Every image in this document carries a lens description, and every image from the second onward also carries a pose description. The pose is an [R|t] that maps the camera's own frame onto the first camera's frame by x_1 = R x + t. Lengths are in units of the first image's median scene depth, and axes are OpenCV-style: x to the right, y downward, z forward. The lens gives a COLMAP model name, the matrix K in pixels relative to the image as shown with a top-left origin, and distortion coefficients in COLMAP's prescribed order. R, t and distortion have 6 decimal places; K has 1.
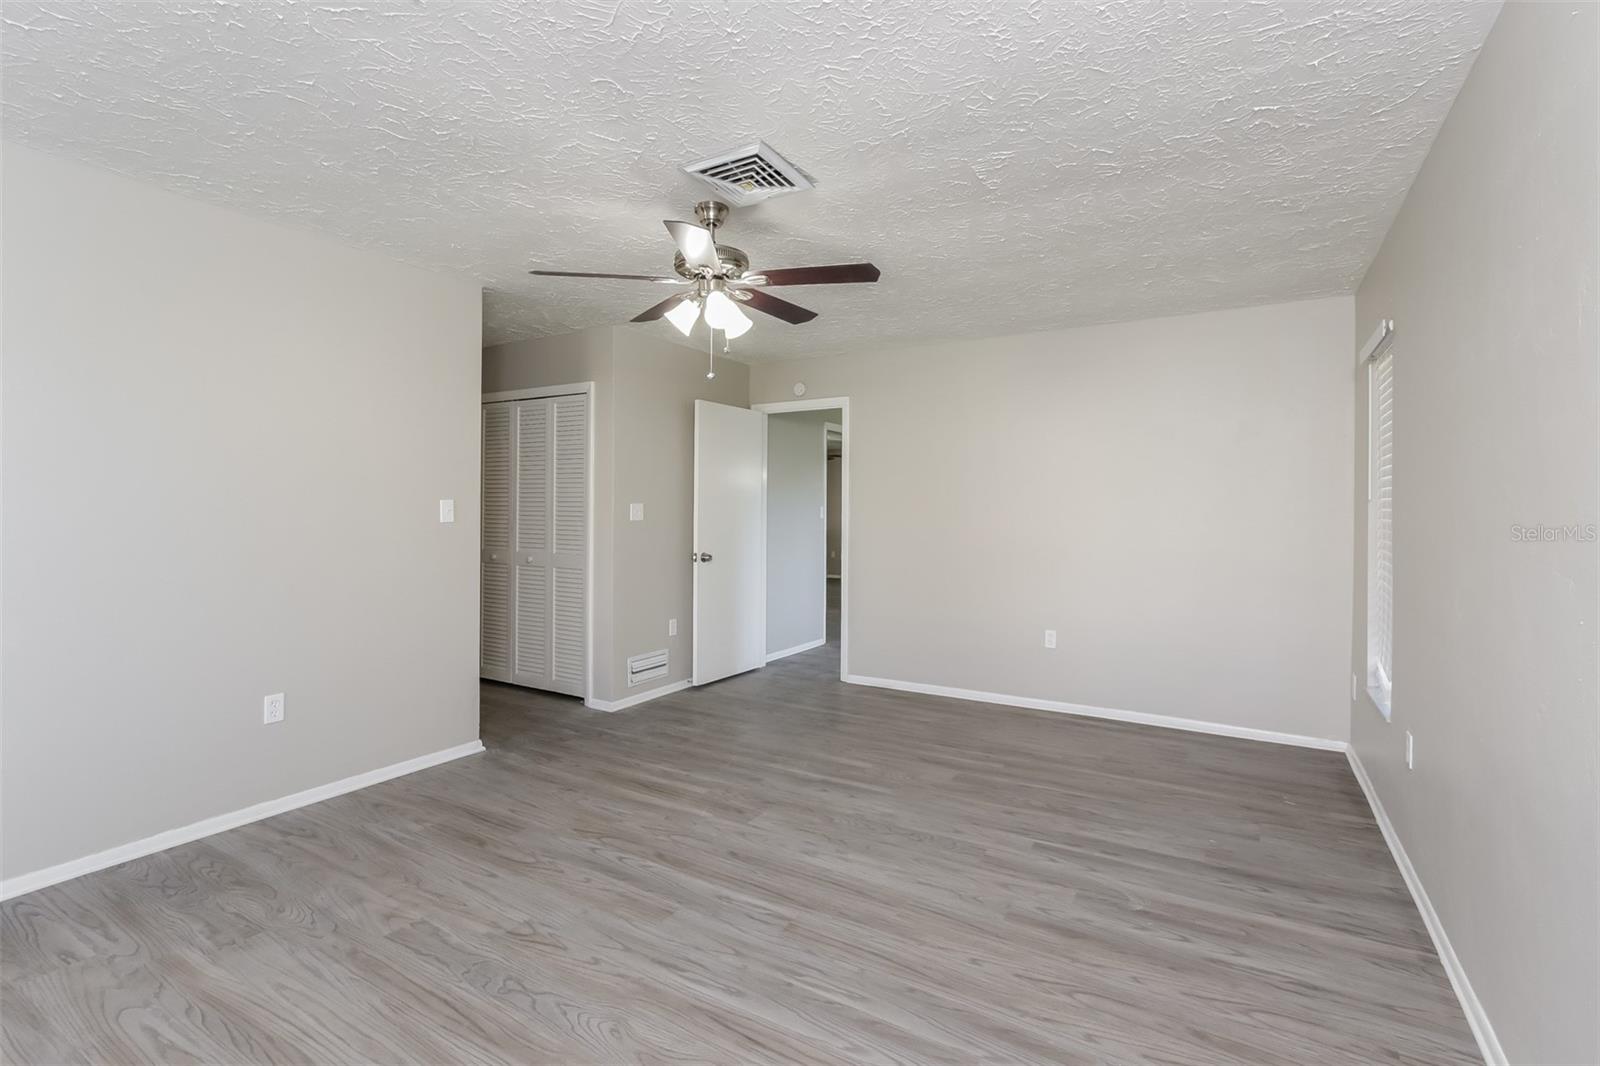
lens RADIAL K [[740.3, 0, 811.1], [0, 740.3, 512.4], [0, 0, 1]] dist [0.025228, -0.000474]
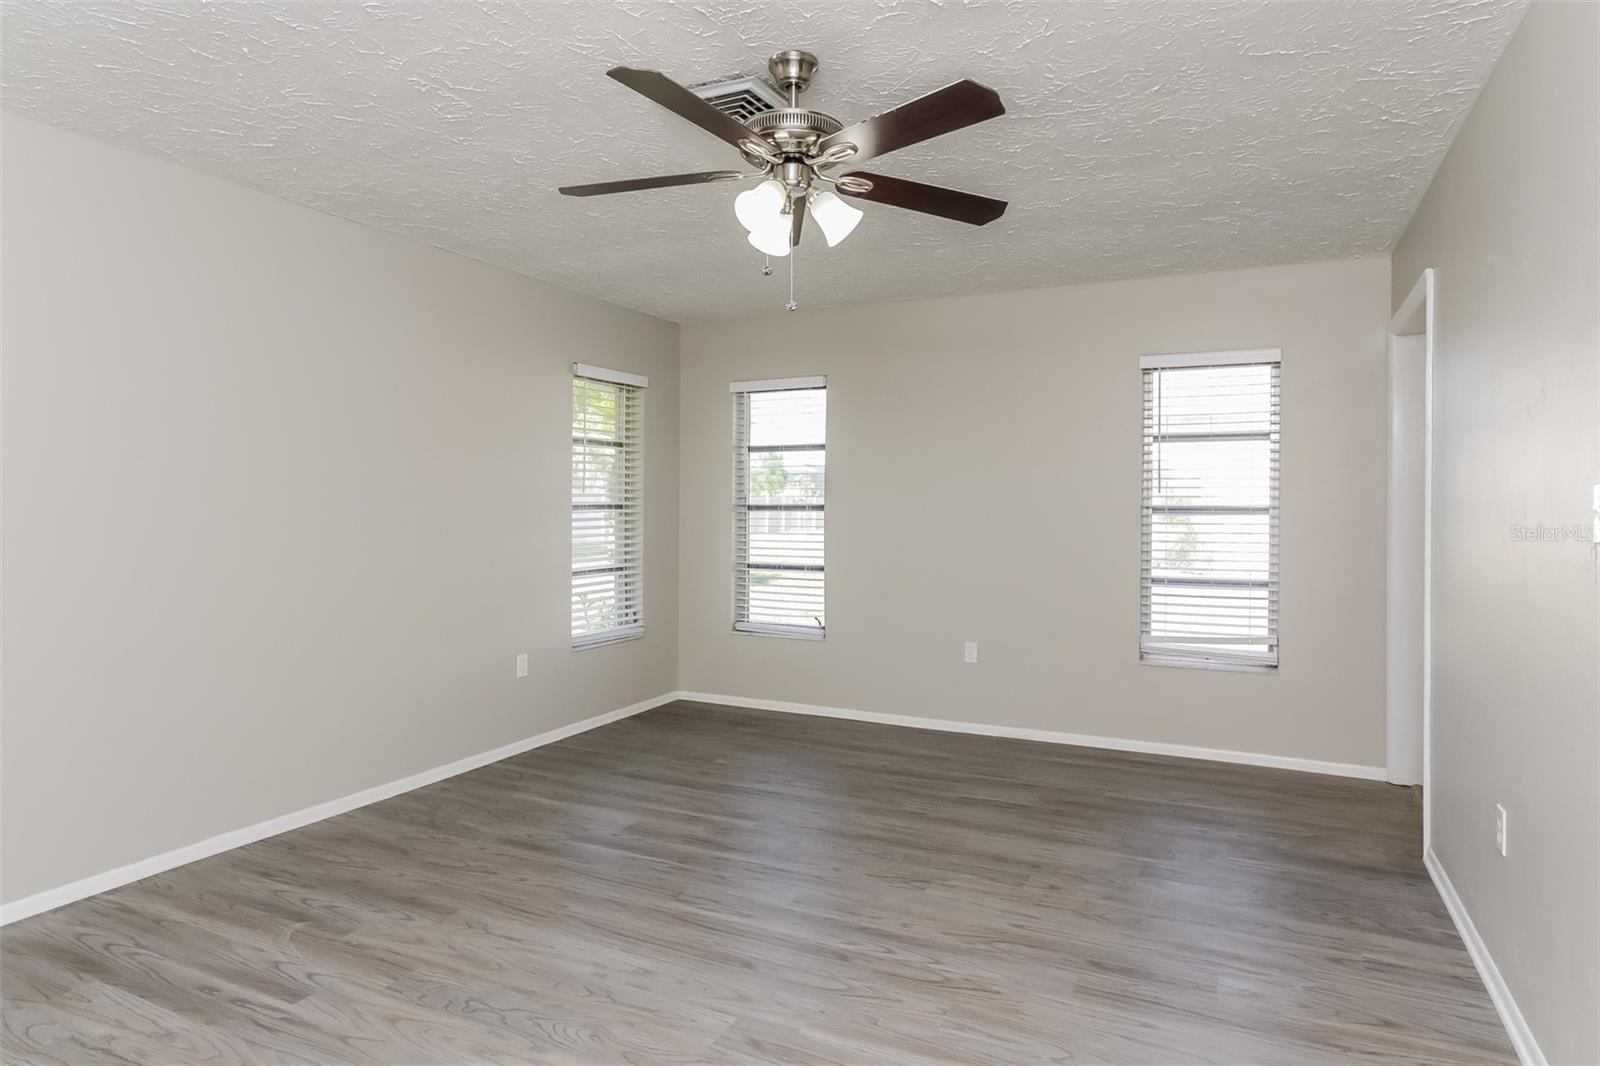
lens RADIAL K [[927.3, 0, 801.5], [0, 927.3, 508.8], [0, 0, 1]] dist [0.001759, 0.000842]
pose [[-0.997365, -0.010259, -0.071816, -0.094036], [-0.010651, 0.999930, 0.005076, -0.002985], [0.071759, 0.005828, -0.997405, 2.078488]]
